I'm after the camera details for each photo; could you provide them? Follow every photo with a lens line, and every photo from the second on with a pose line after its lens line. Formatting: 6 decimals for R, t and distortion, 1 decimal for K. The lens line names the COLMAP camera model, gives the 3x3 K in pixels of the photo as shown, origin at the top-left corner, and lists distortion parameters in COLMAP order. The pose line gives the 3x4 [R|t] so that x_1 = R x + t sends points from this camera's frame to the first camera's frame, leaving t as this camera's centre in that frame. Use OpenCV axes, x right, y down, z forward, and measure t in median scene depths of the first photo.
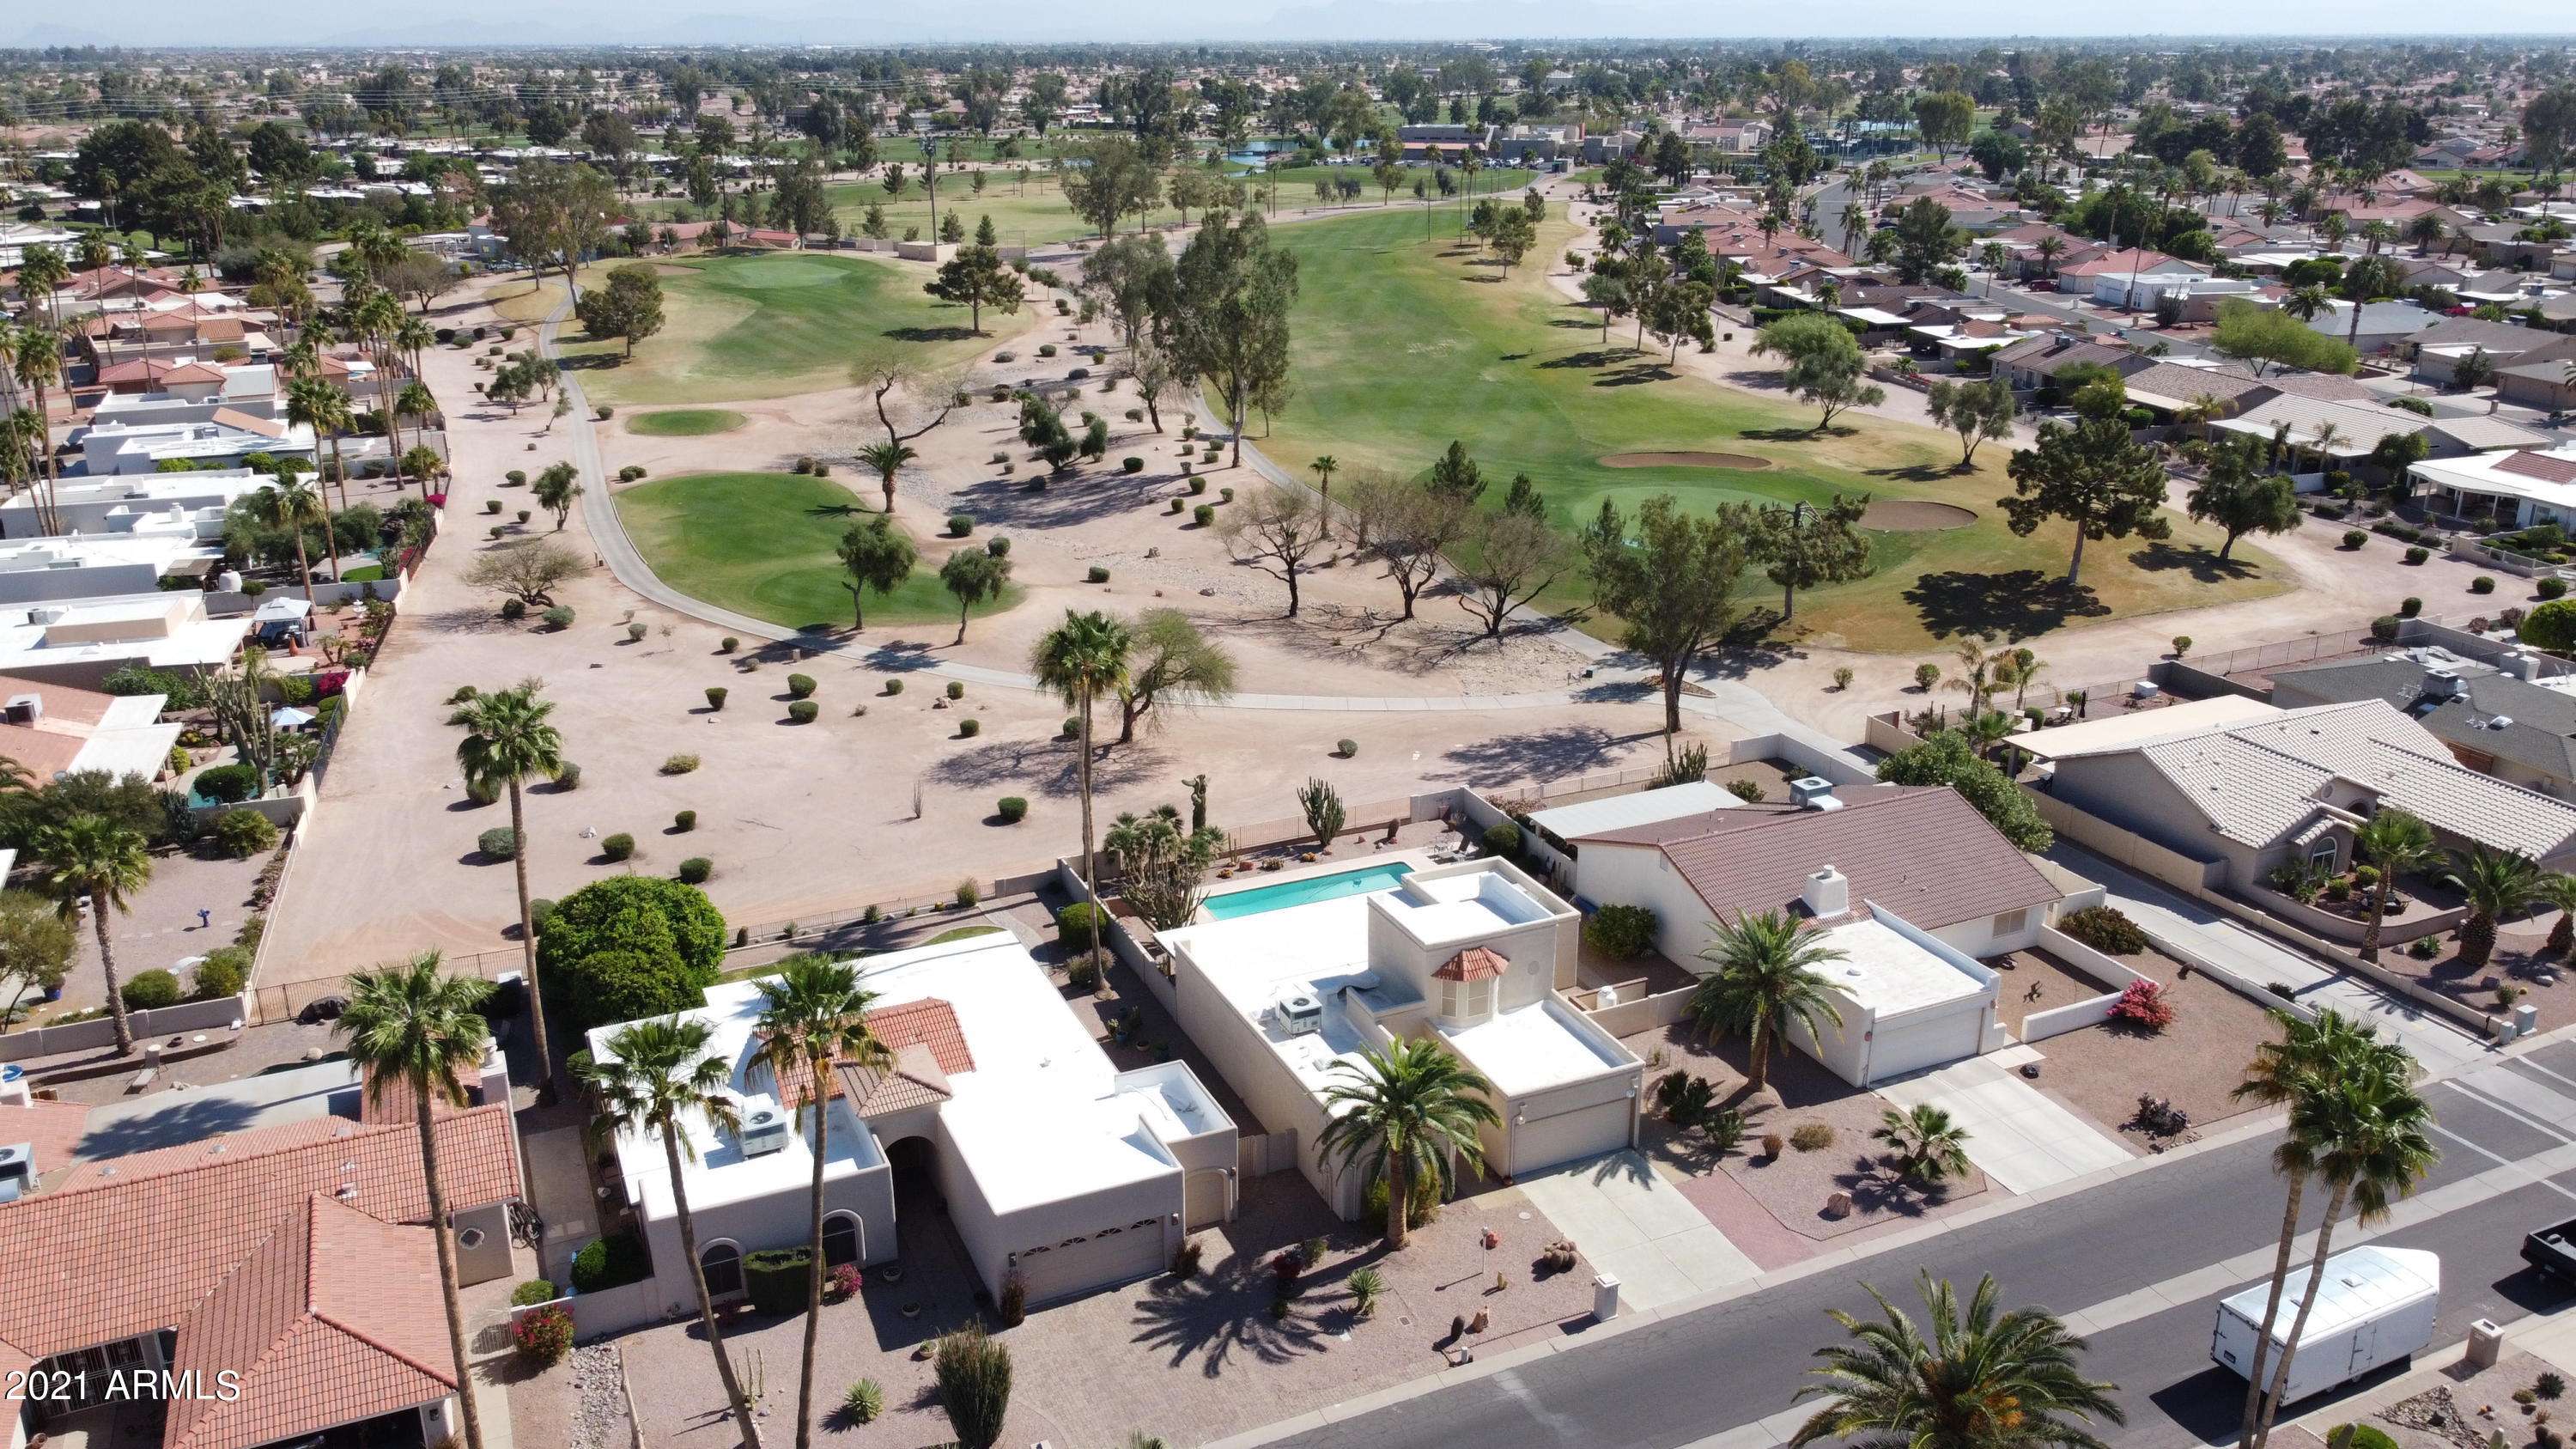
lens RADIAL K [[1938.7, 0, 1288.0], [0, 1938.7, 724.5], [0, 0, 1]] dist [-0.009863, 0.001494]
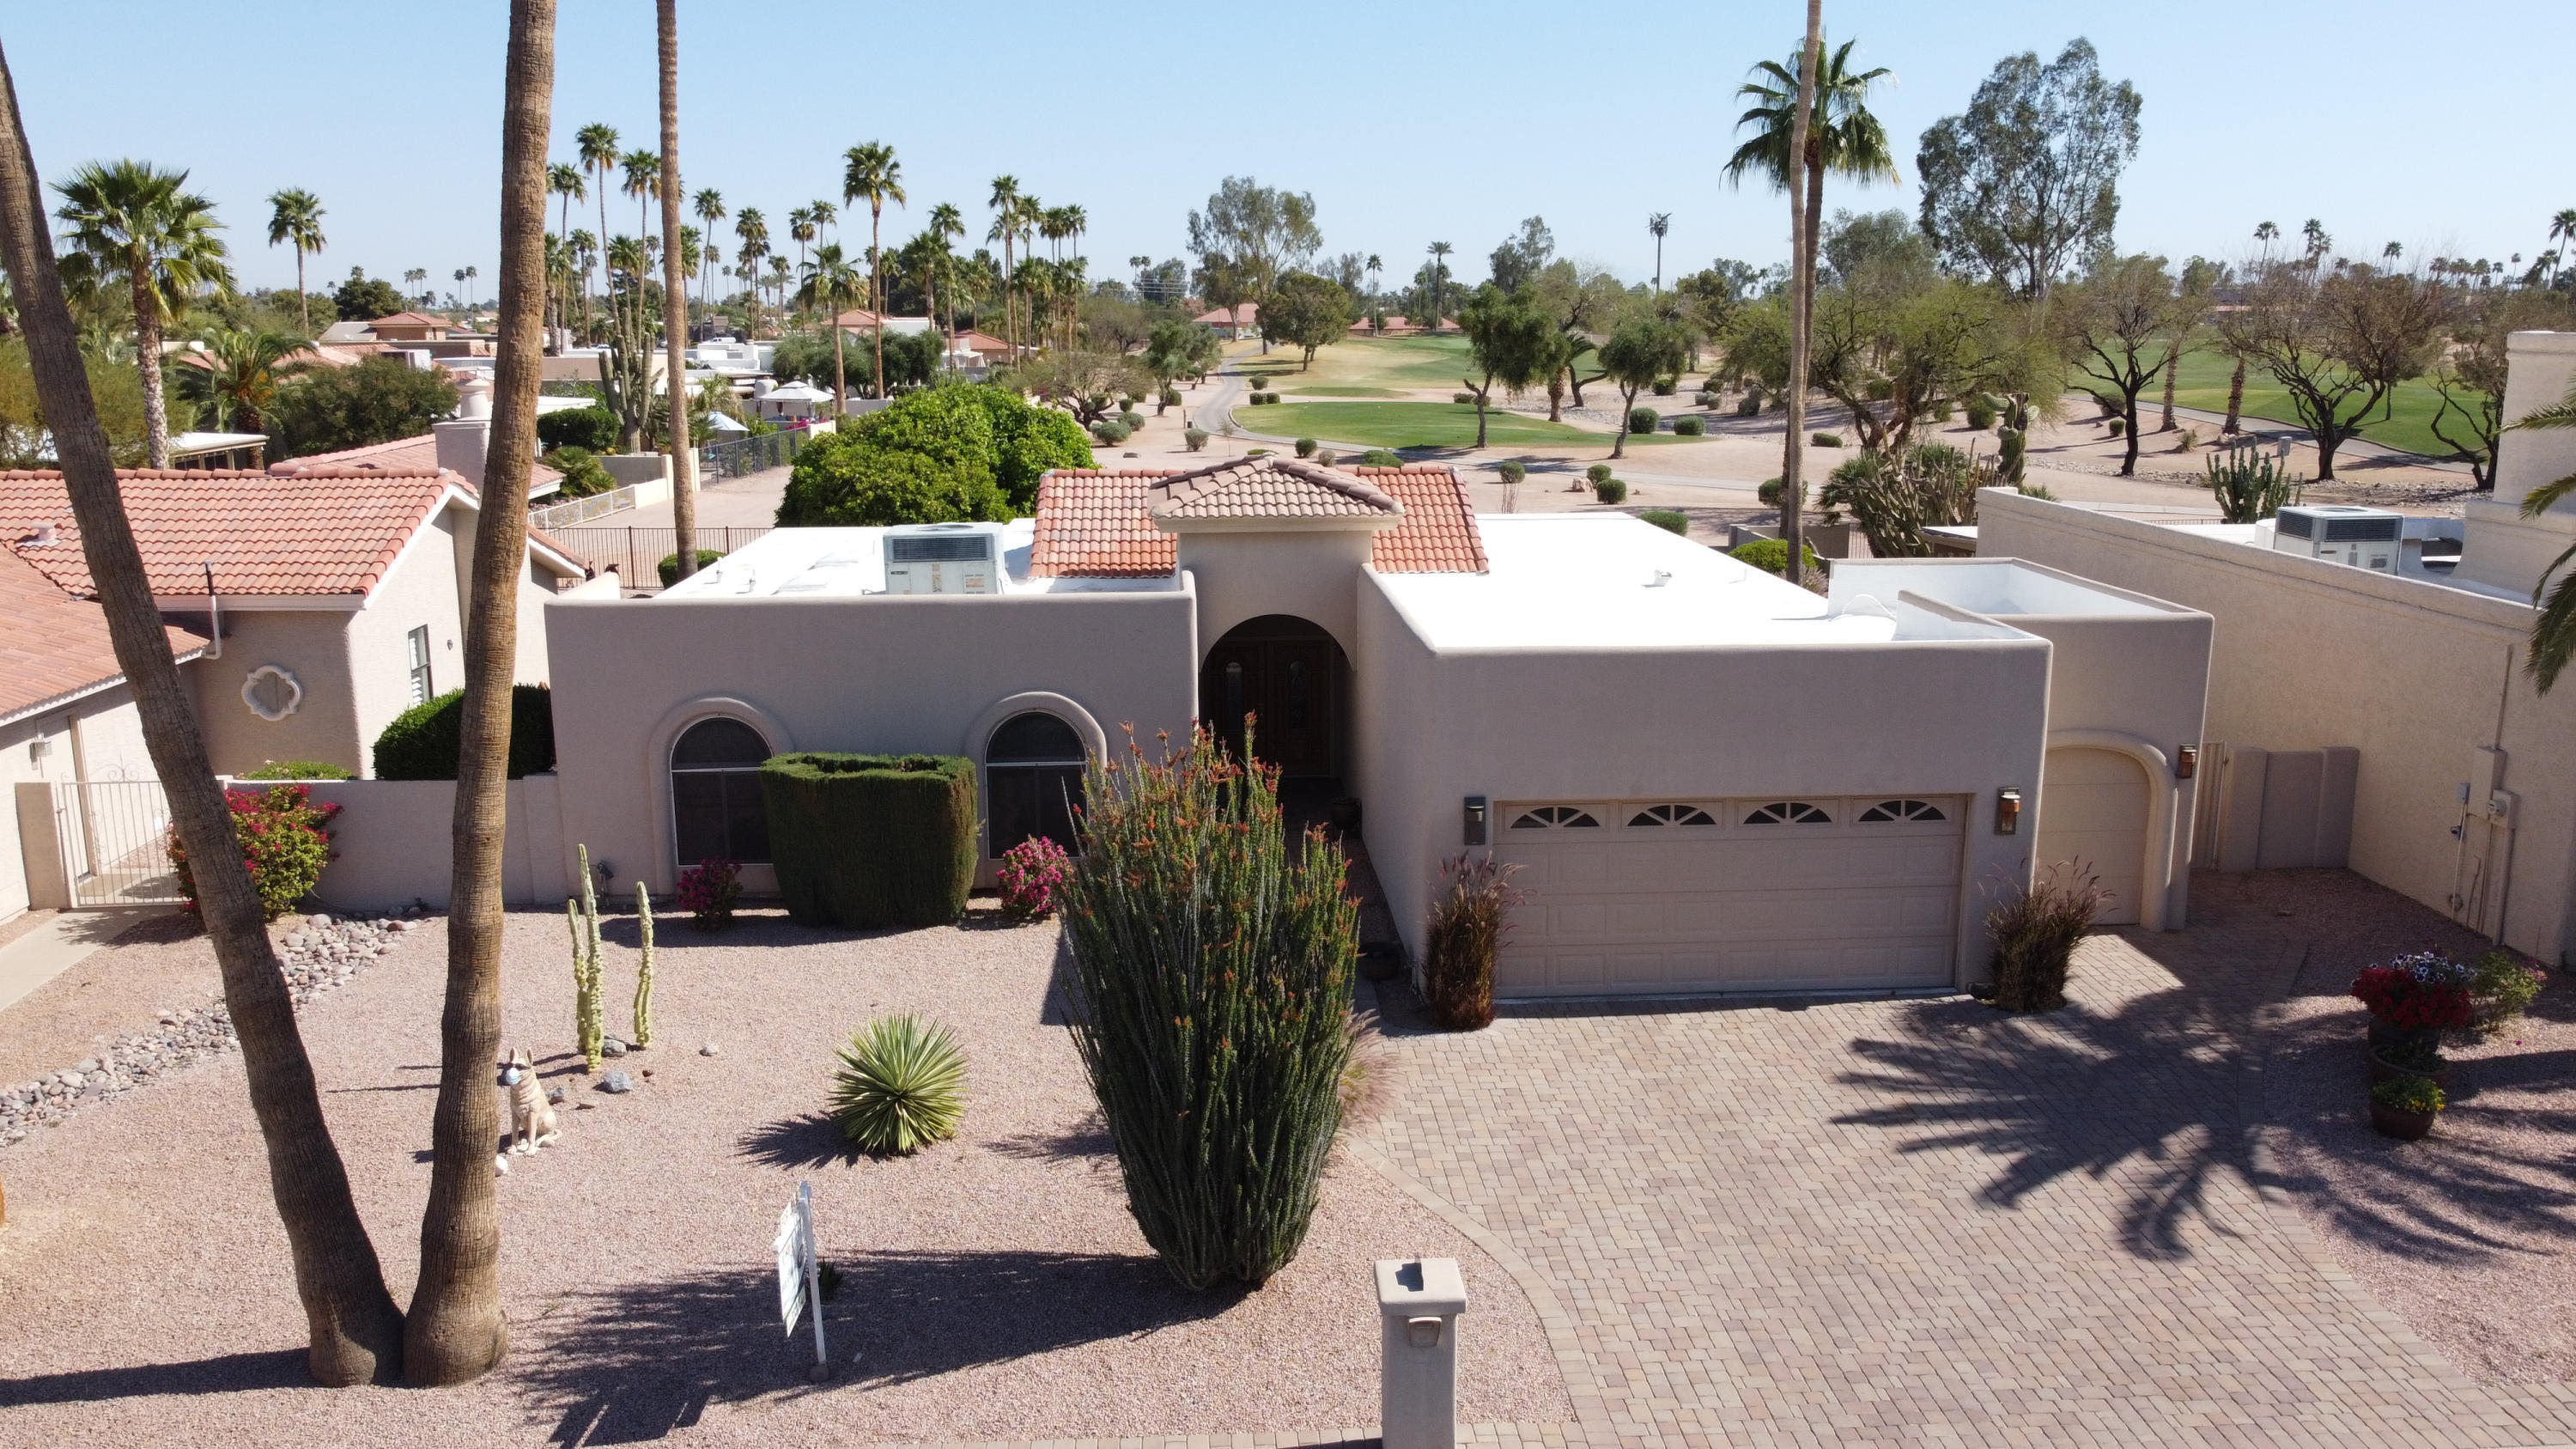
lens RADIAL K [[1938.7, 0, 1288.0], [0, 1938.7, 724.5], [0, 0, 1]] dist [-0.009863, 0.001494]
pose [[0.933470, 0.073052, -0.351136, -0.038685], [-0.118349, 0.986939, -0.109295, 0.193067], [0.338566, 0.143580, 0.929924, 0.445378]]
